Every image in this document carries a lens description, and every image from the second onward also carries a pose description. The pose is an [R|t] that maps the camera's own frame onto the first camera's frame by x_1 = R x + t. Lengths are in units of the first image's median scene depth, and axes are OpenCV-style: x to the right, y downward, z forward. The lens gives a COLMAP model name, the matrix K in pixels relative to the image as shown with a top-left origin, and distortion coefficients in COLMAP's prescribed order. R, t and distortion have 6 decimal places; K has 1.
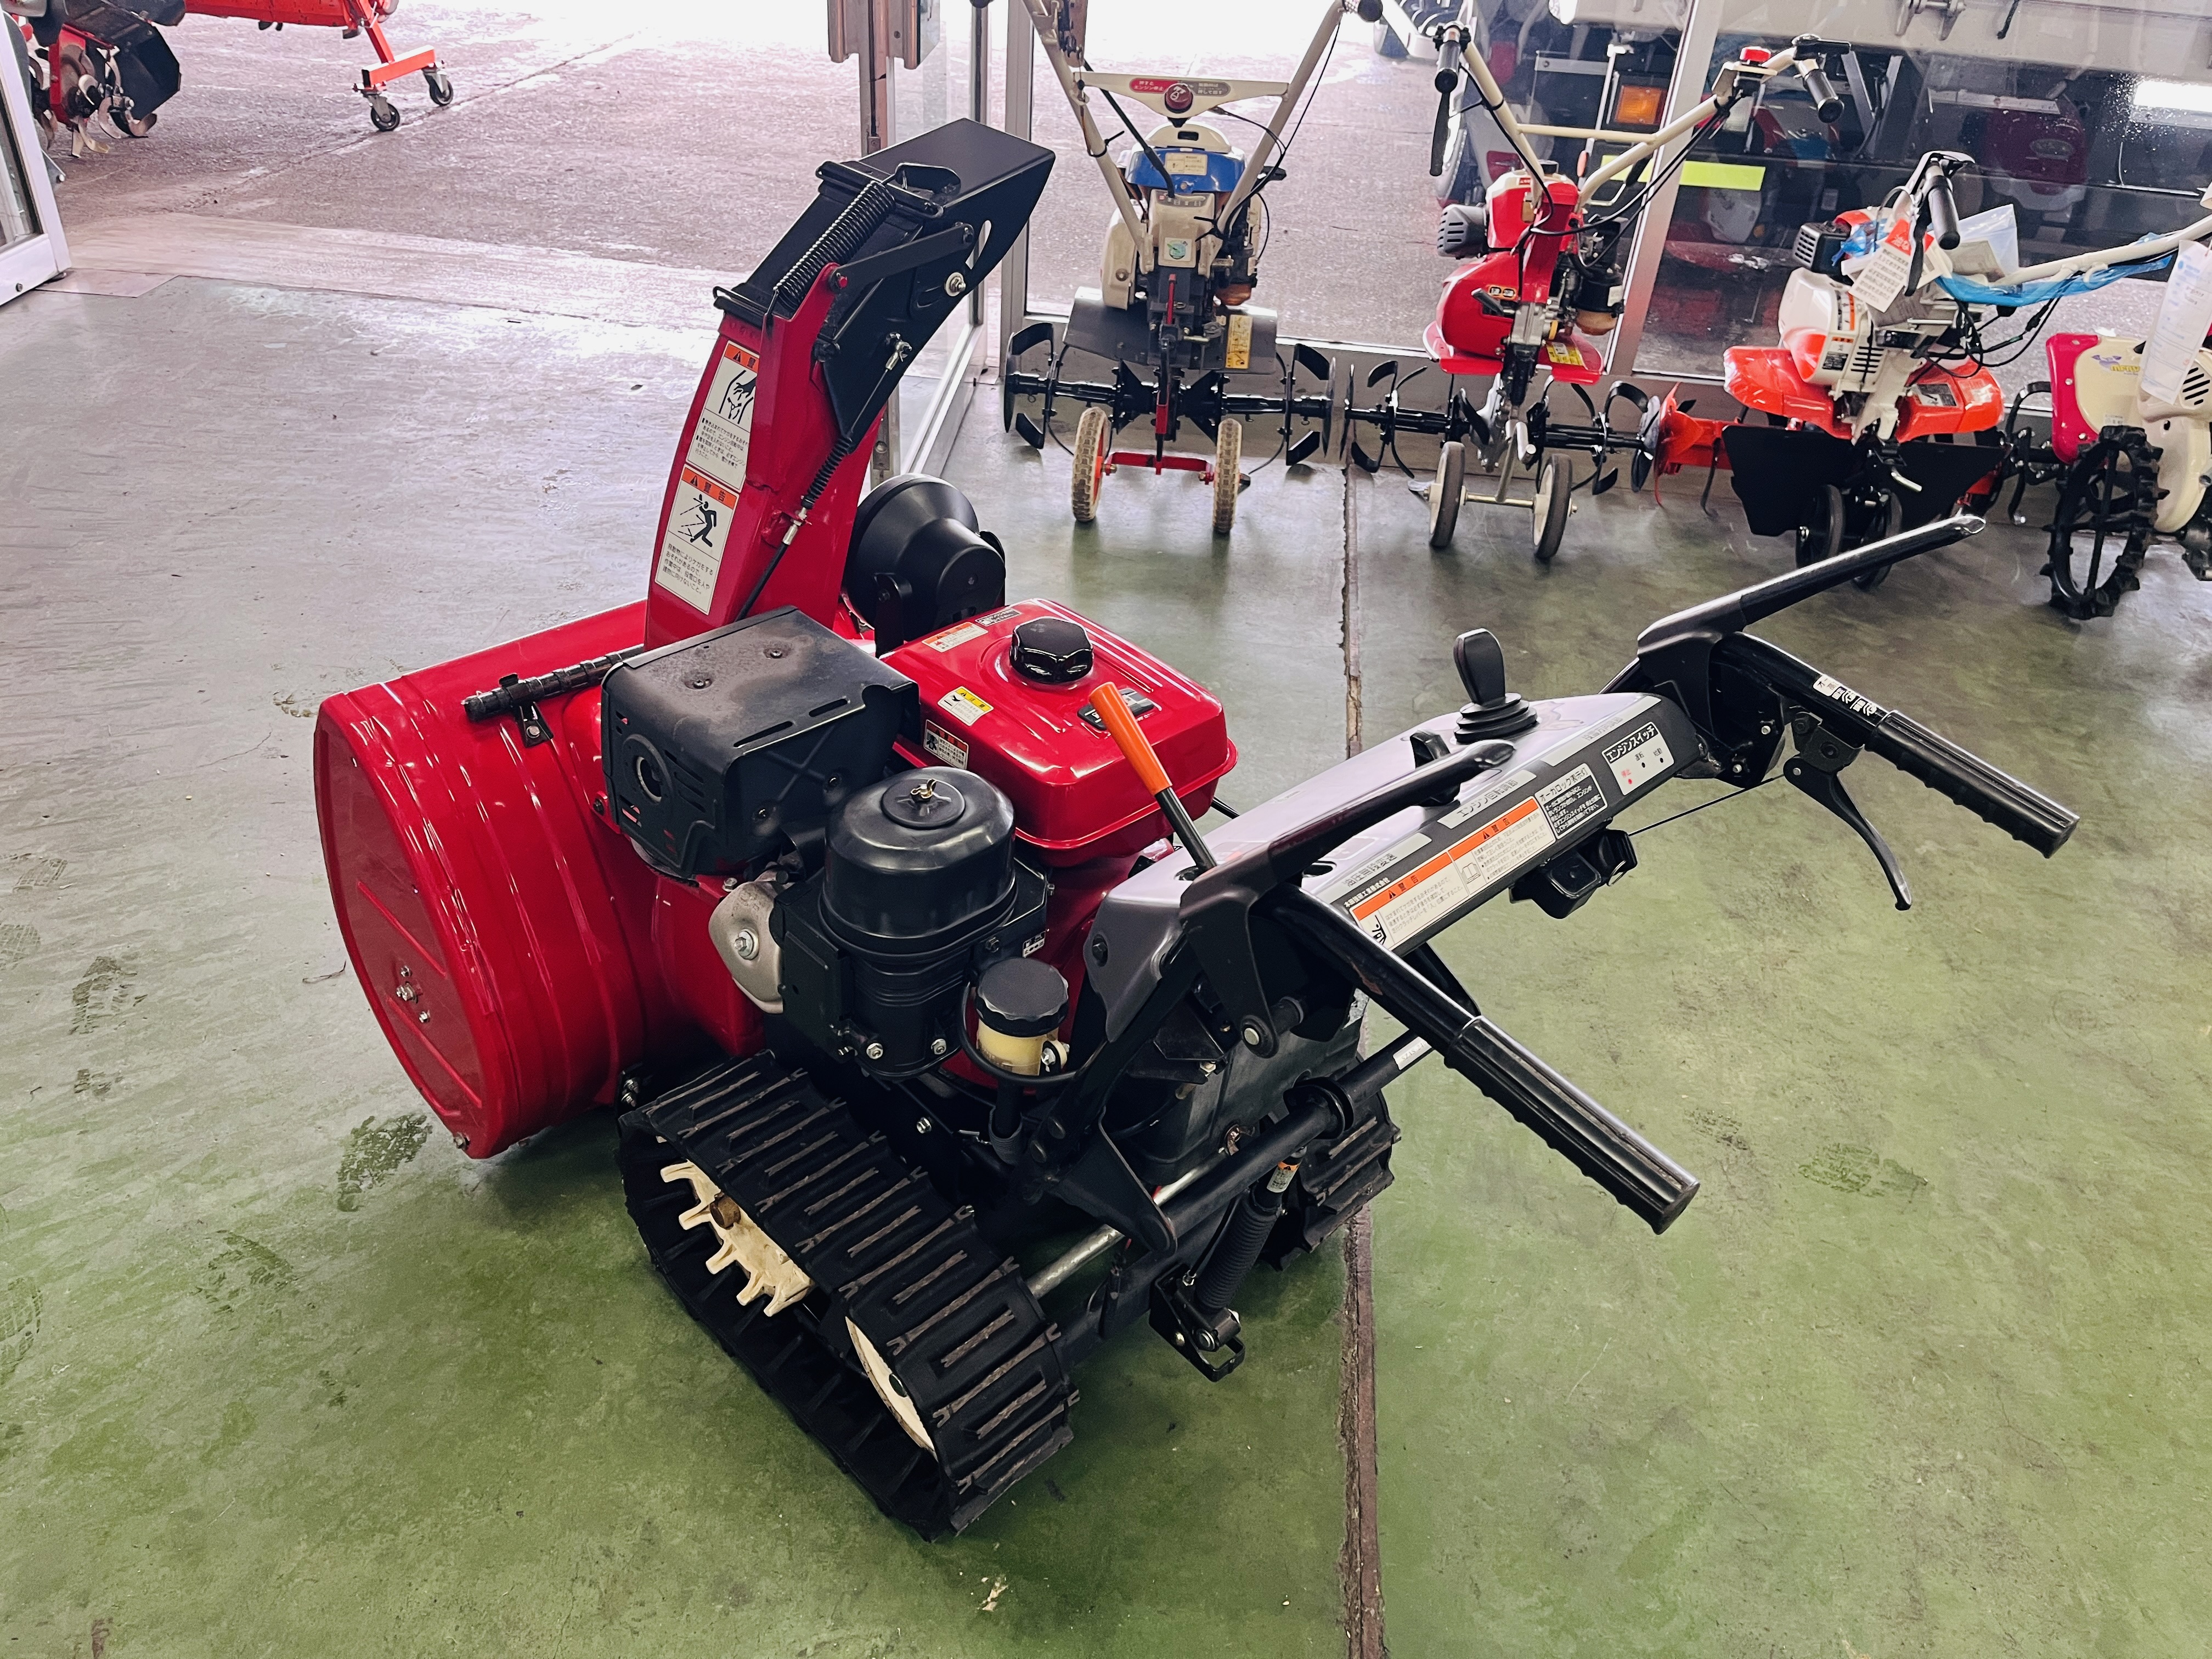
lens RADIAL K [[1664.1, 0, 1107.1], [0, 1664.1, 824.9], [0, 0, 1]] dist [0.082603, -0.120685]
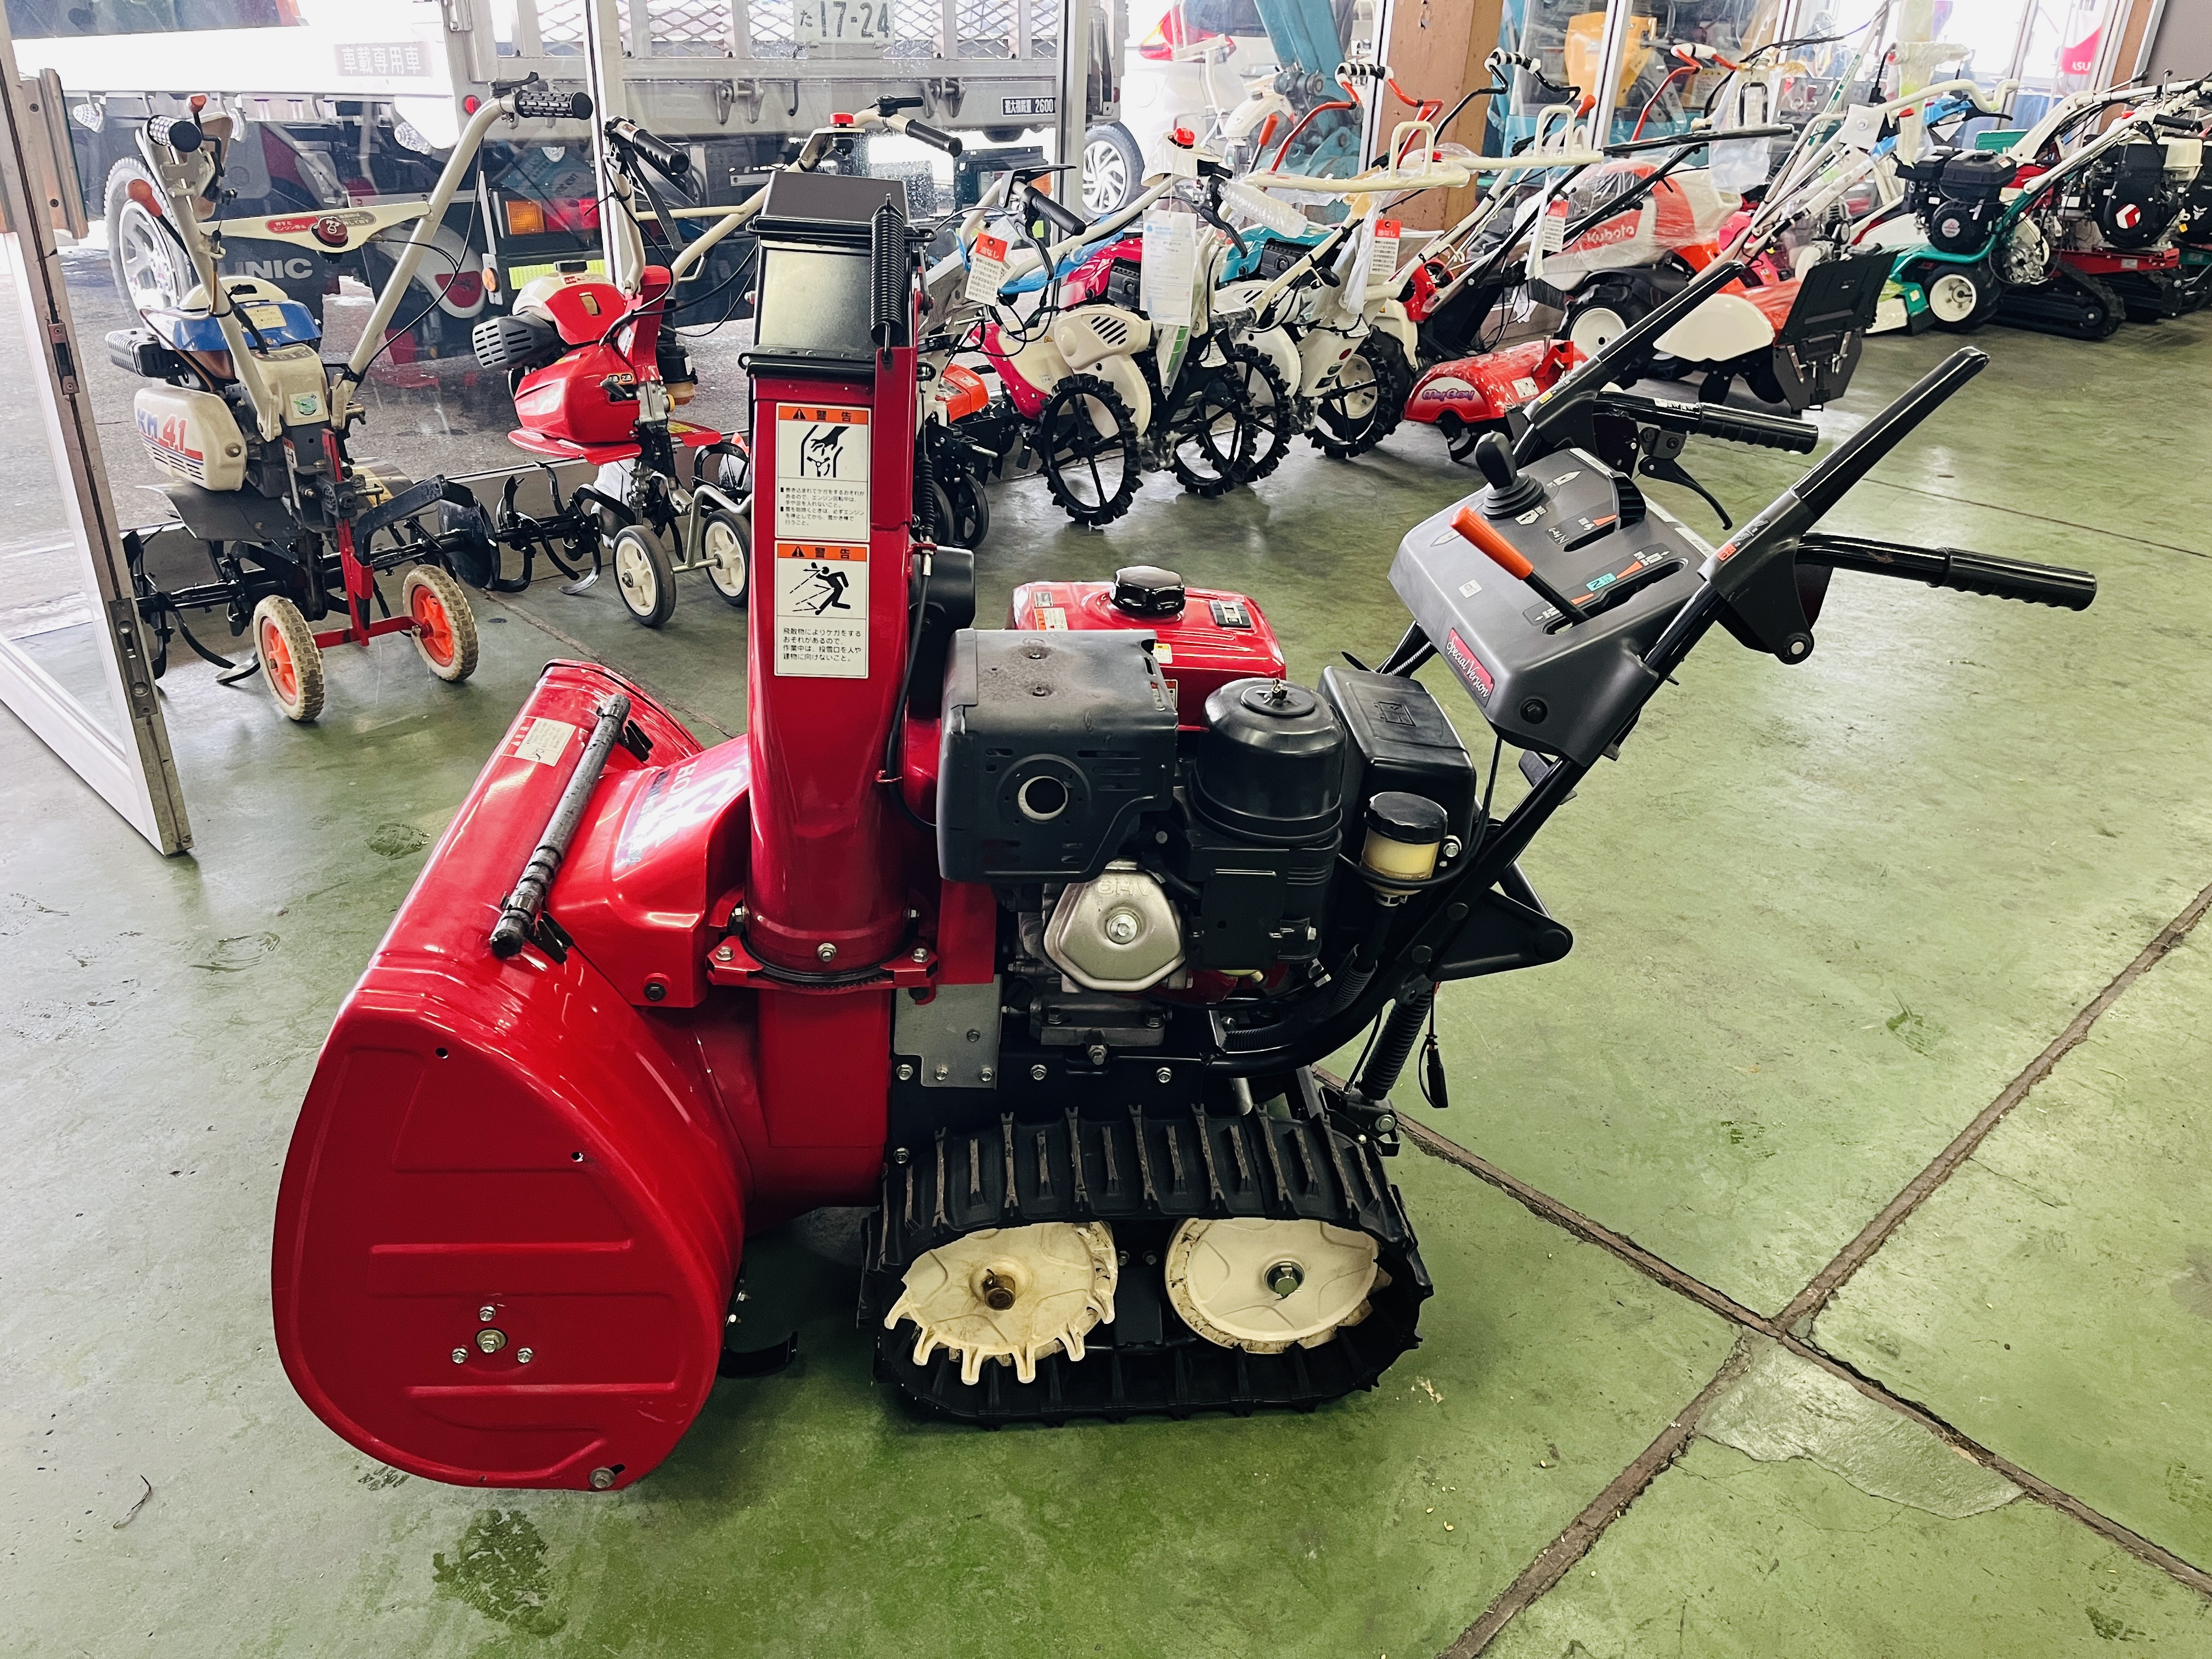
lens RADIAL K [[1657.7, 0, 1106.0], [0, 1657.7, 829.5], [0, 0, 1]] dist [0.071225, -0.114824]
pose [[0.640224, -0.384615, 0.664970, -0.696229], [0.435417, 0.894839, 0.098357, -0.070062], [-0.632870, 0.226569, 0.740366, 0.196954]]
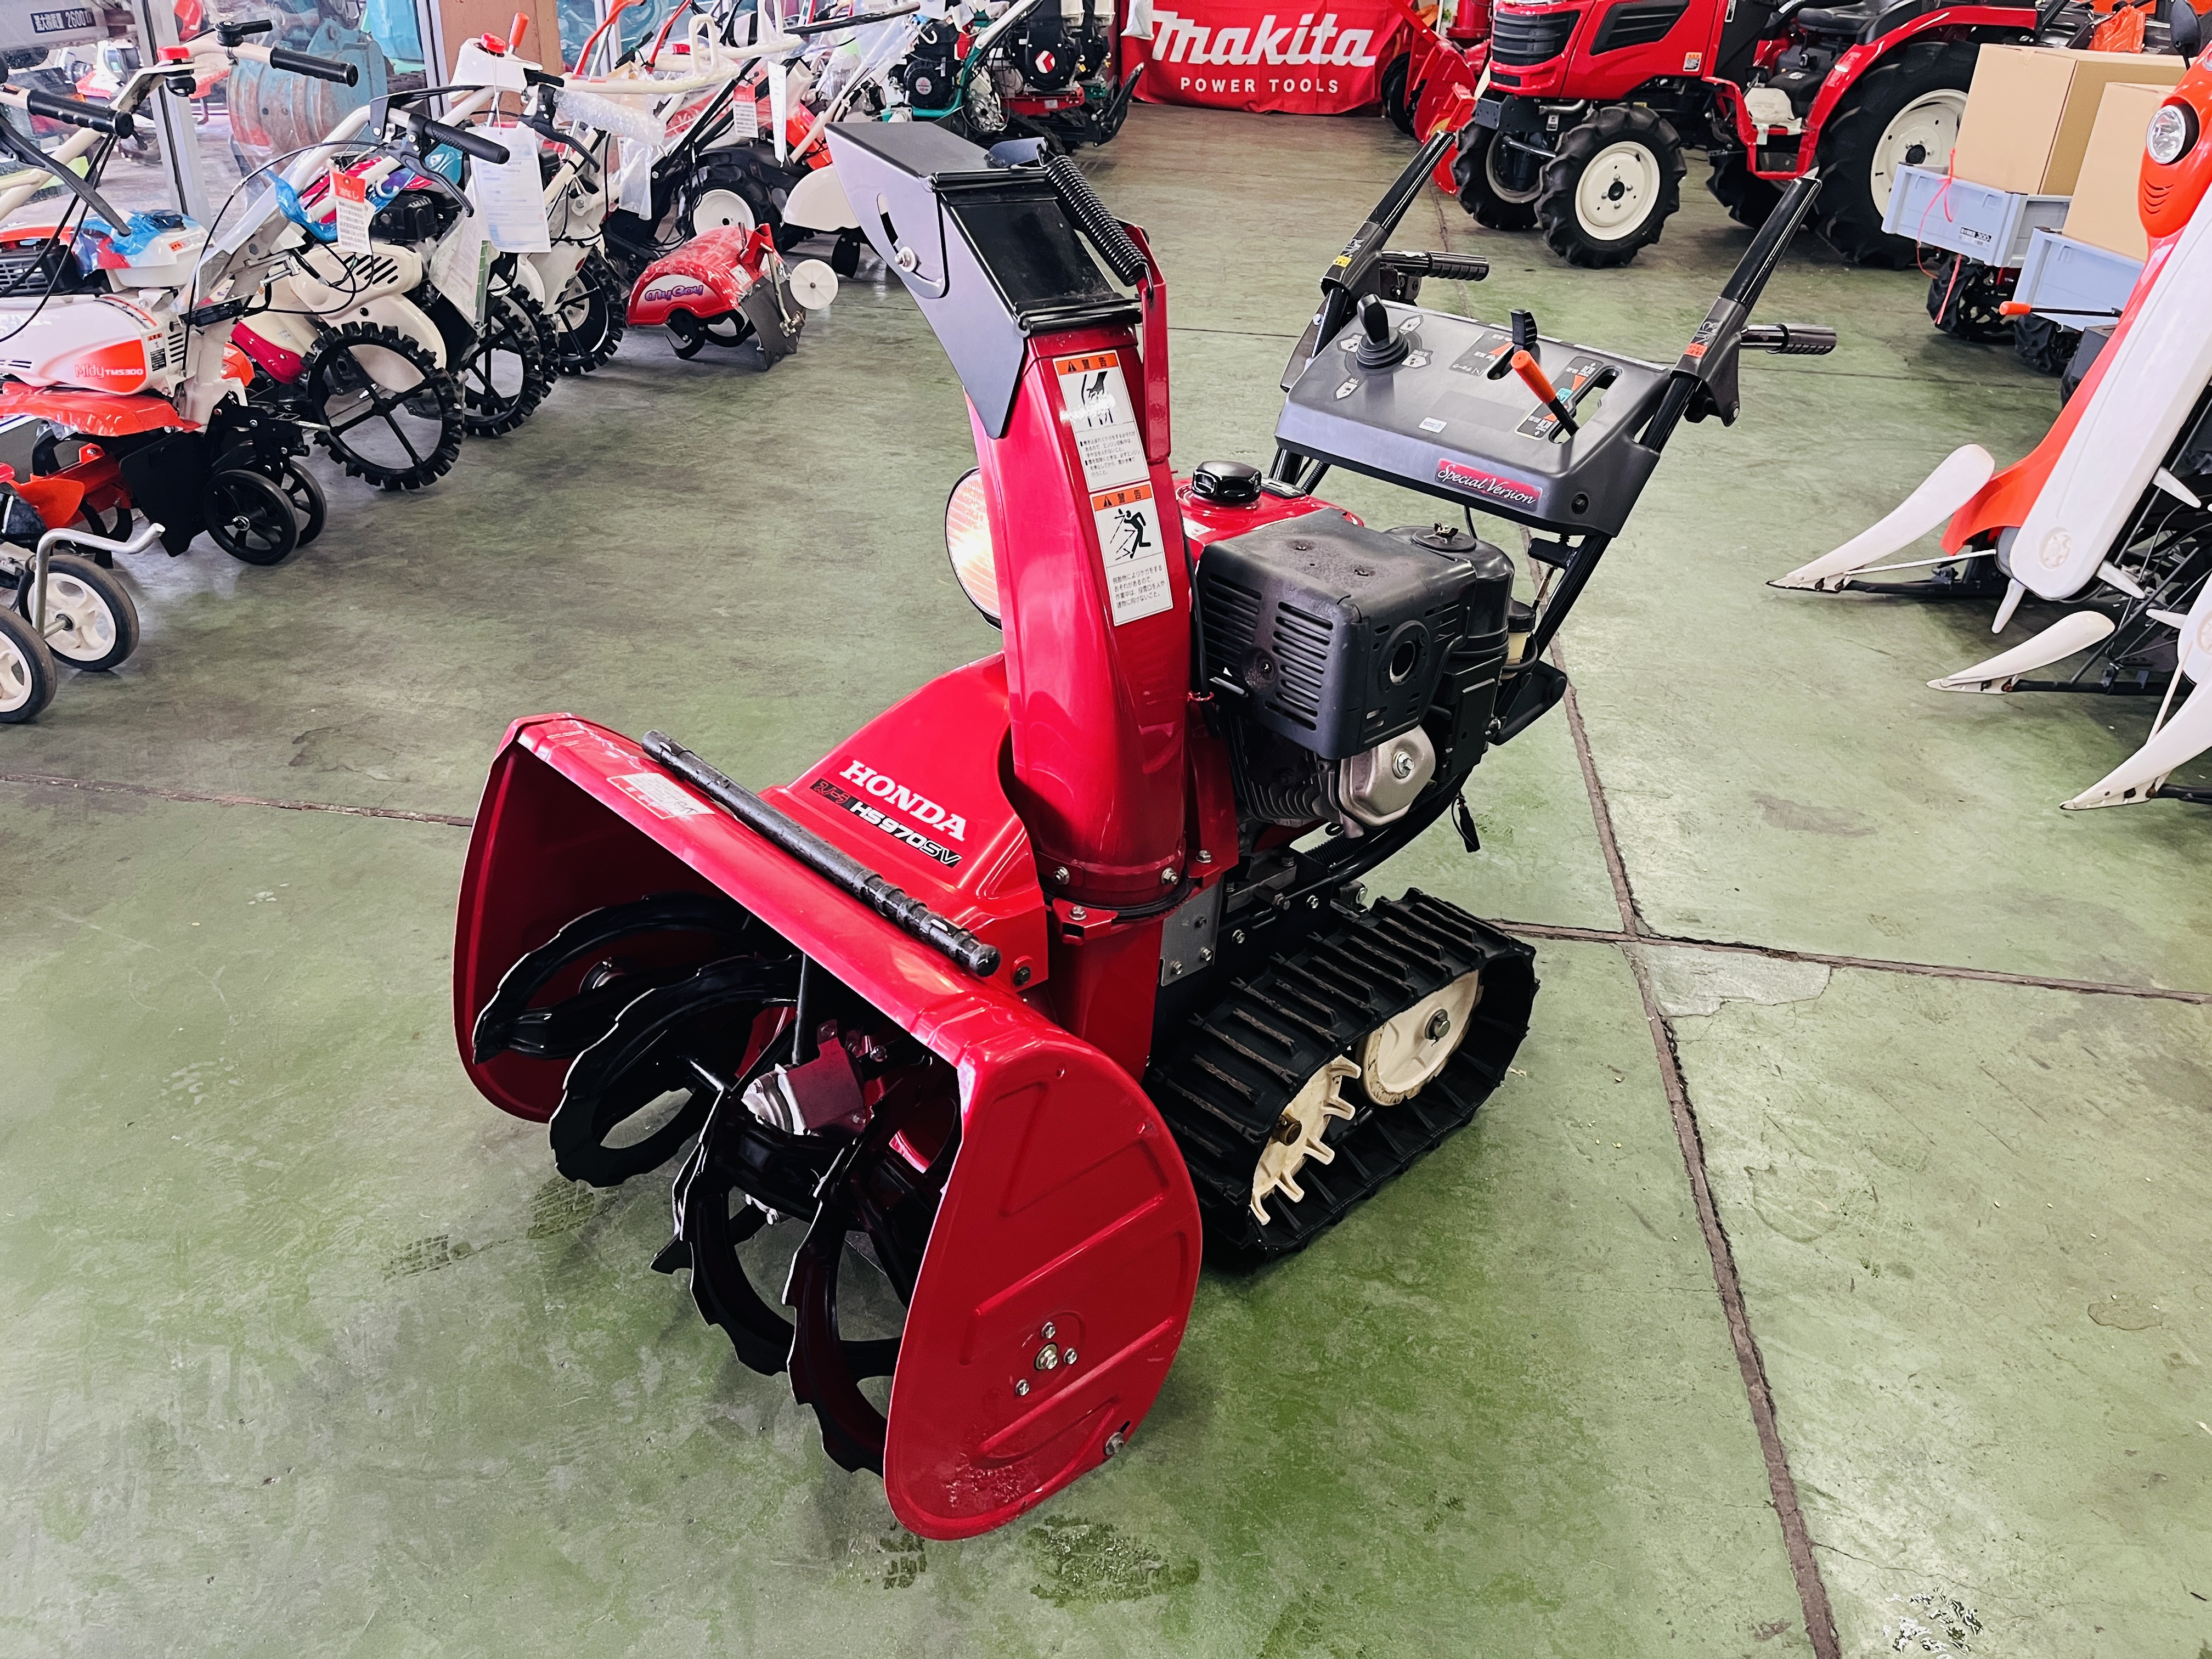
lens RADIAL K [[1648.6, 0, 1092.5], [0, 1648.6, 831.0], [0, 0, 1]] dist [0.062131, -0.084477]
pose [[0.021067, -0.546394, 0.837263, -0.969973], [0.532843, 0.714735, 0.453025, -0.428294], [-0.845952, 0.436586, 0.306199, 0.680470]]
